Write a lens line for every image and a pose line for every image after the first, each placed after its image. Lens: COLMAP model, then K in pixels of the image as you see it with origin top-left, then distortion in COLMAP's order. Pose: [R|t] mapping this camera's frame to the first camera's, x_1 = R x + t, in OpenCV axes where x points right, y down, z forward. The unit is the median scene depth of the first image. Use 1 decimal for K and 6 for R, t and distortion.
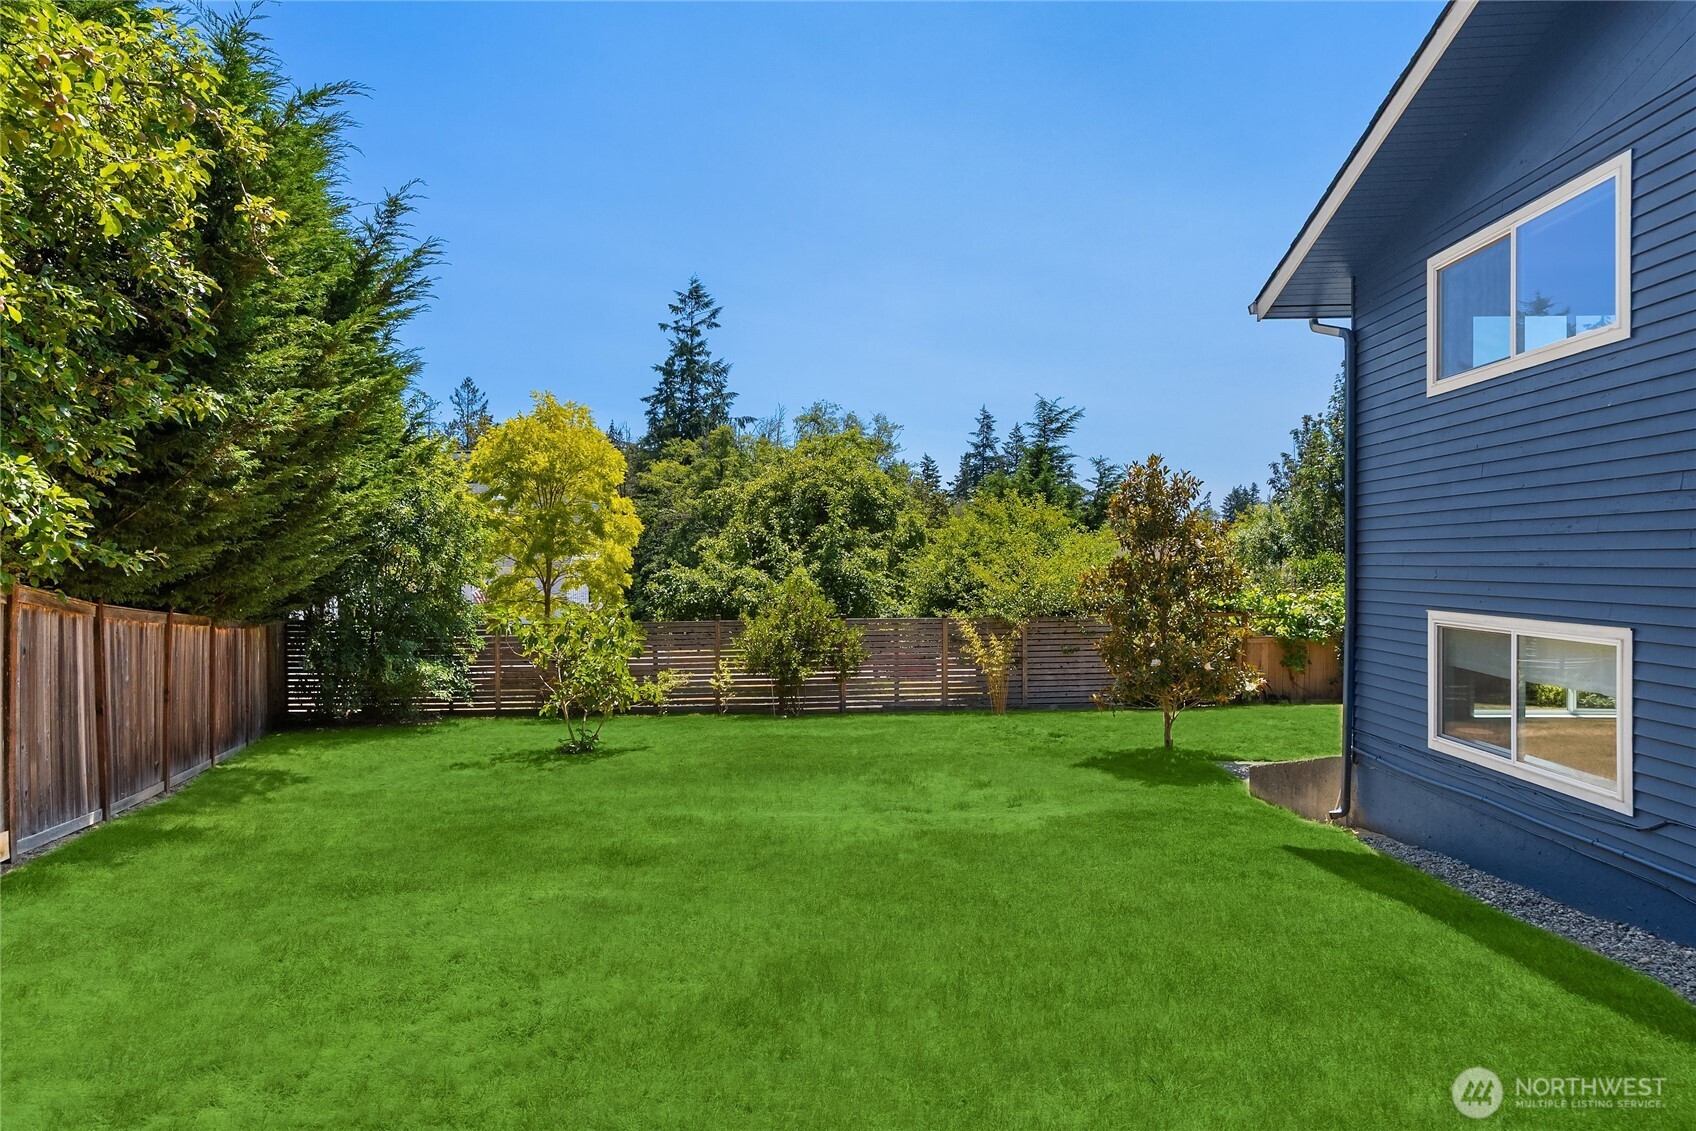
lens RADIAL K [[950.1, 0, 848.0], [0, 950.1, 565.5], [0, 0, 1]] dist [0.002477, -0.000094]
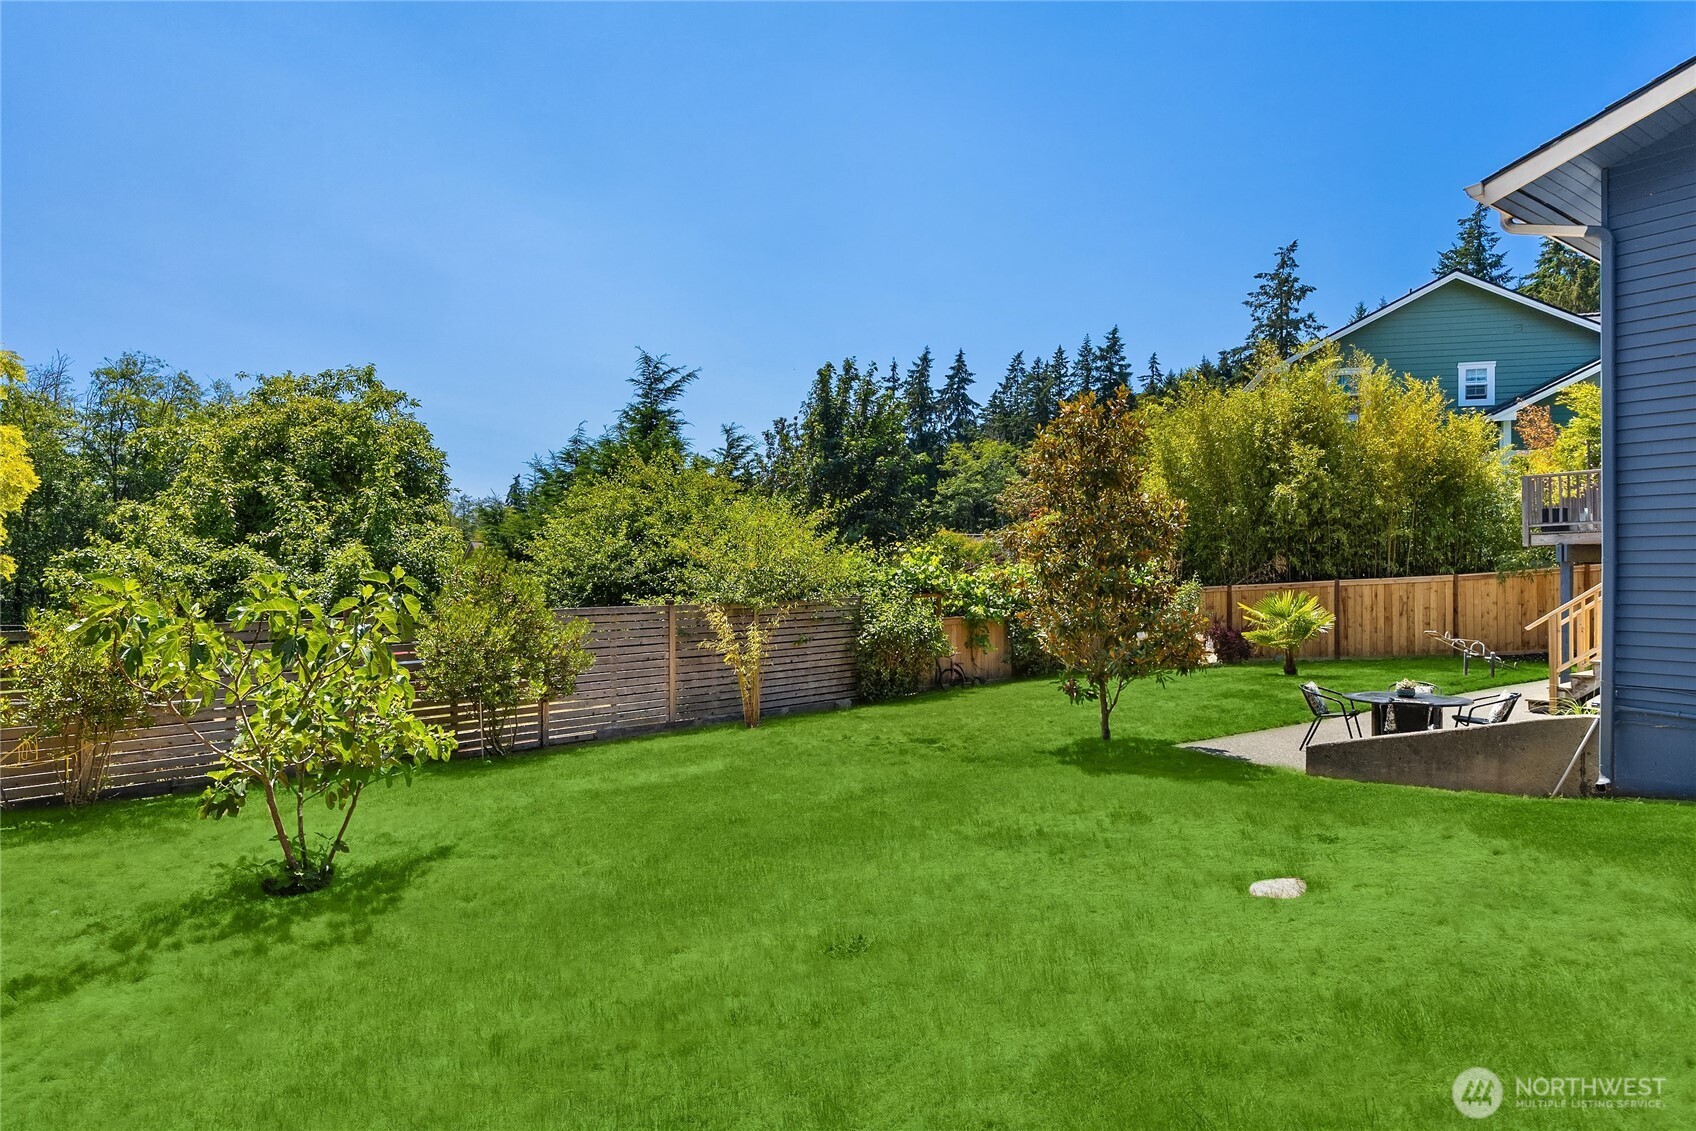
lens RADIAL K [[950.1, 0, 848.0], [0, 950.1, 565.5], [0, 0, 1]] dist [0.002477, -0.000094]
pose [[0.795348, 0.001739, 0.606151, -0.237416], [0.002544, 0.999978, -0.006207, 0.028544], [-0.606148, 0.006479, 0.795326, 0.312078]]
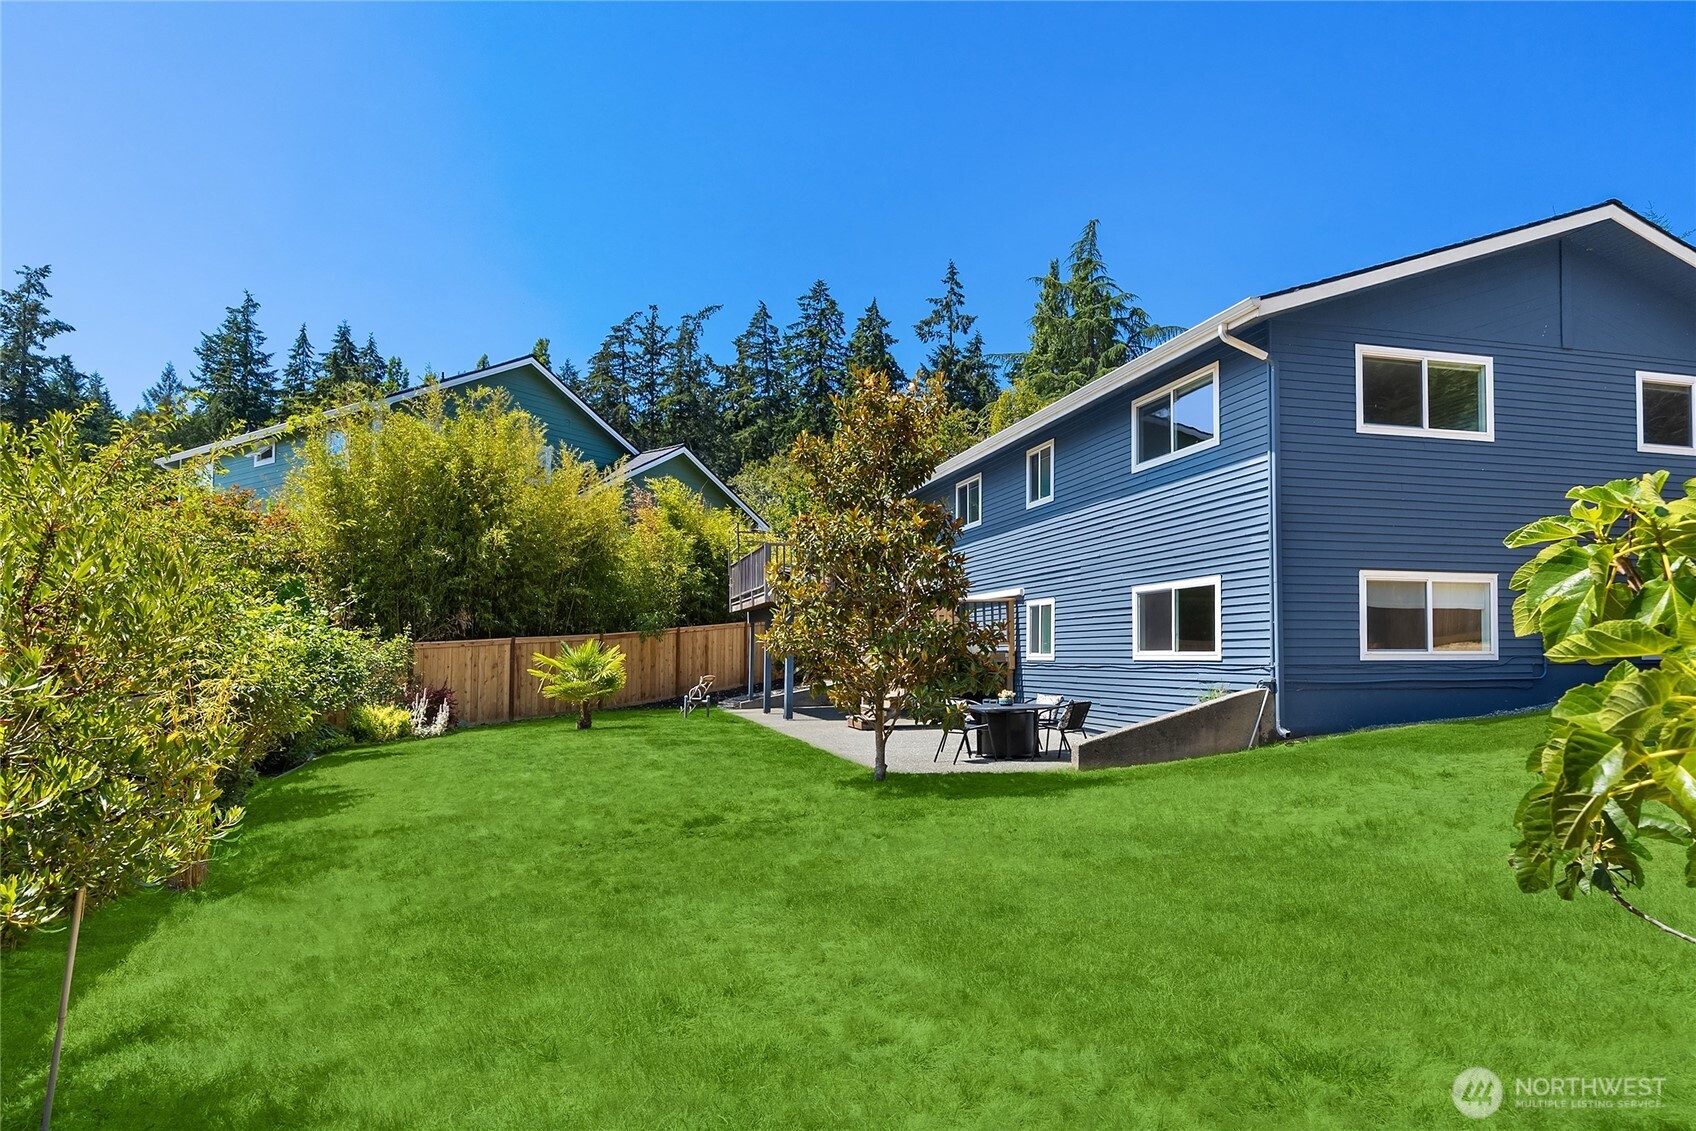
lens RADIAL K [[946.7, 0, 843.6], [0, 946.7, 625.0], [0, 0, 1]] dist [-0.000813, -0.000566]
pose [[-0.262873, 0.034921, 0.964198, -0.234816], [0.004400, 0.999378, -0.034995, 0.068071], [-0.964820, -0.004957, -0.262863, 0.811460]]
